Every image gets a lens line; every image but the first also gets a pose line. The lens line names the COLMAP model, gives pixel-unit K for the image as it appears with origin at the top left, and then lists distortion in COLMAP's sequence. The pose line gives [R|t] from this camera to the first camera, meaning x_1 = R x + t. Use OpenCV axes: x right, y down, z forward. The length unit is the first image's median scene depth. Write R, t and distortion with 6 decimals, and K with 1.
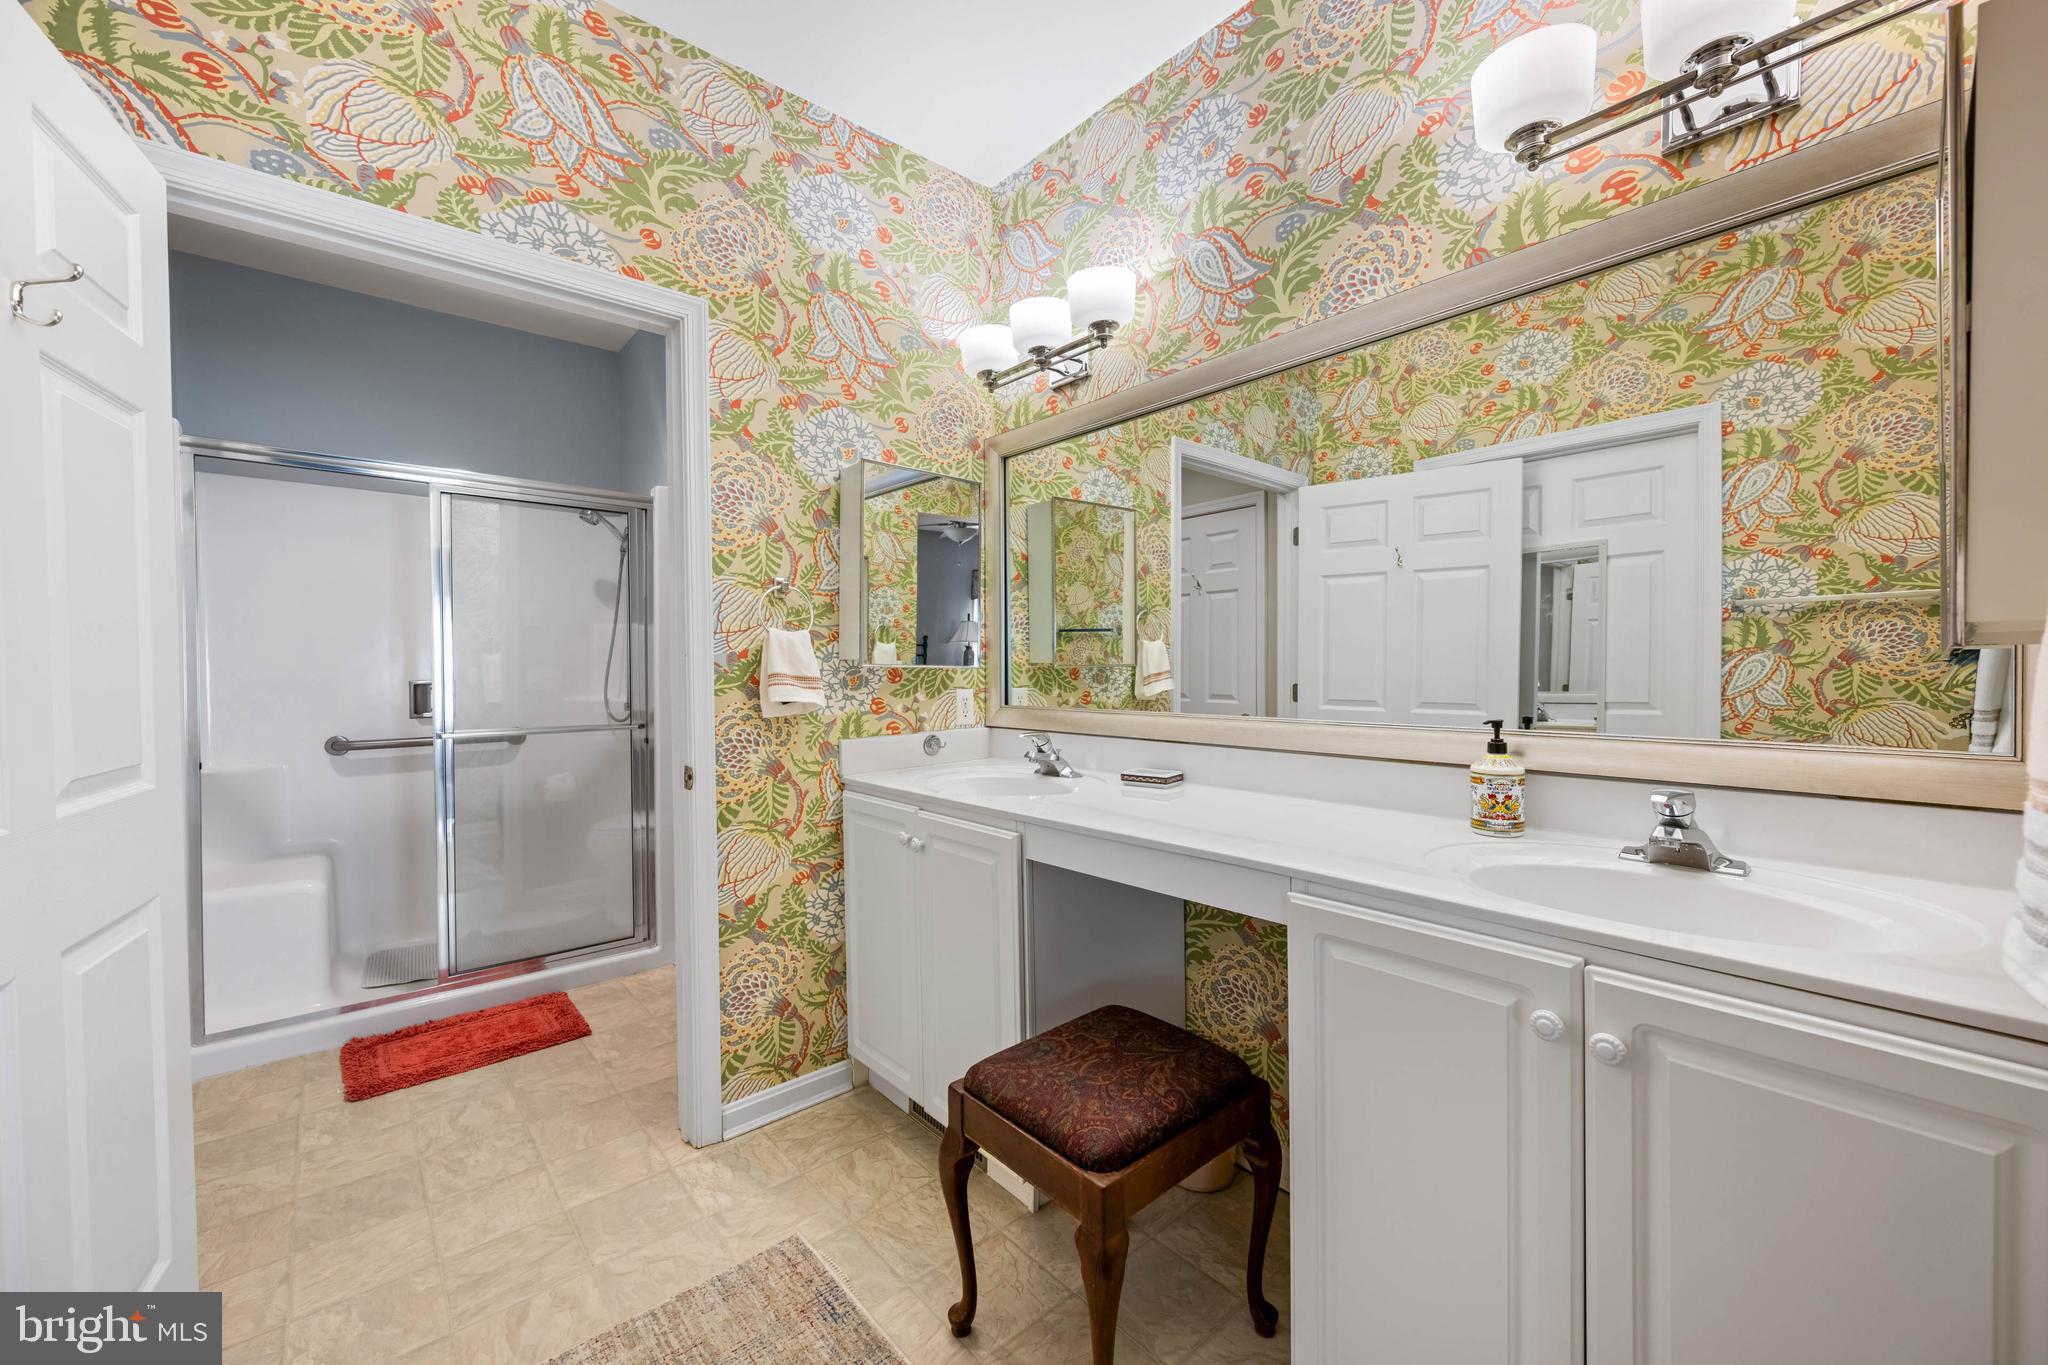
lens RADIAL K [[798.9, 0, 1021.8], [0, 798.9, 676.0], [0, 0, 1]] dist [-0.001629, -0.000132]
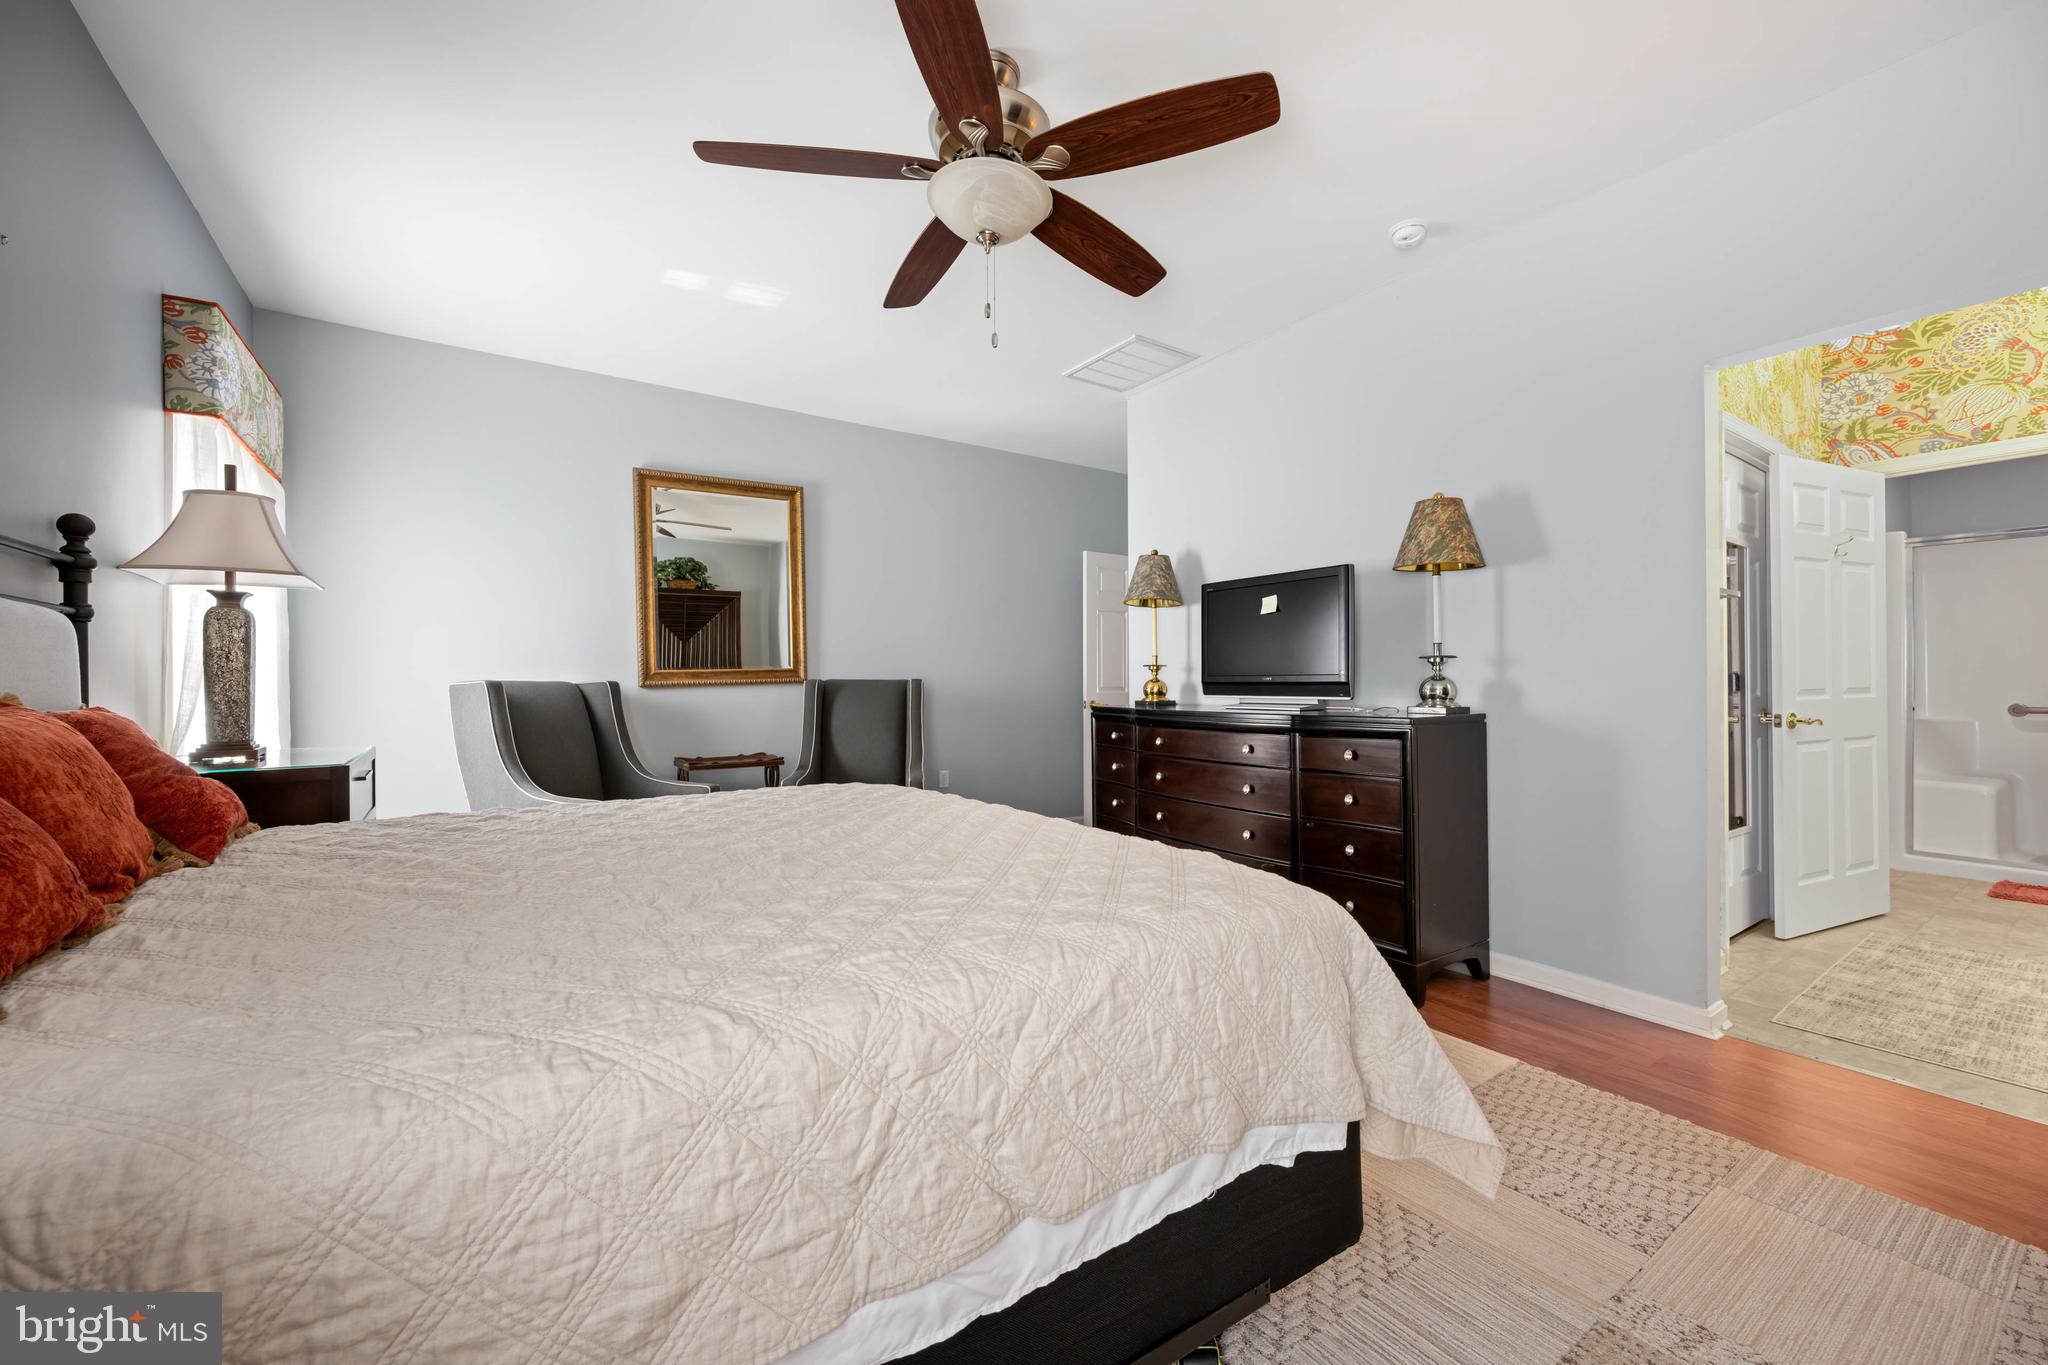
lens RADIAL K [[798.9, 0, 1021.8], [0, 798.9, 676.0], [0, 0, 1]] dist [-0.001629, -0.000132]
pose [[-0.103396, 0.006483, -0.994619, 0.851074], [-0.002226, 0.999975, 0.006749, 0.021259], [0.994638, 0.002912, -0.103379, -0.722172]]
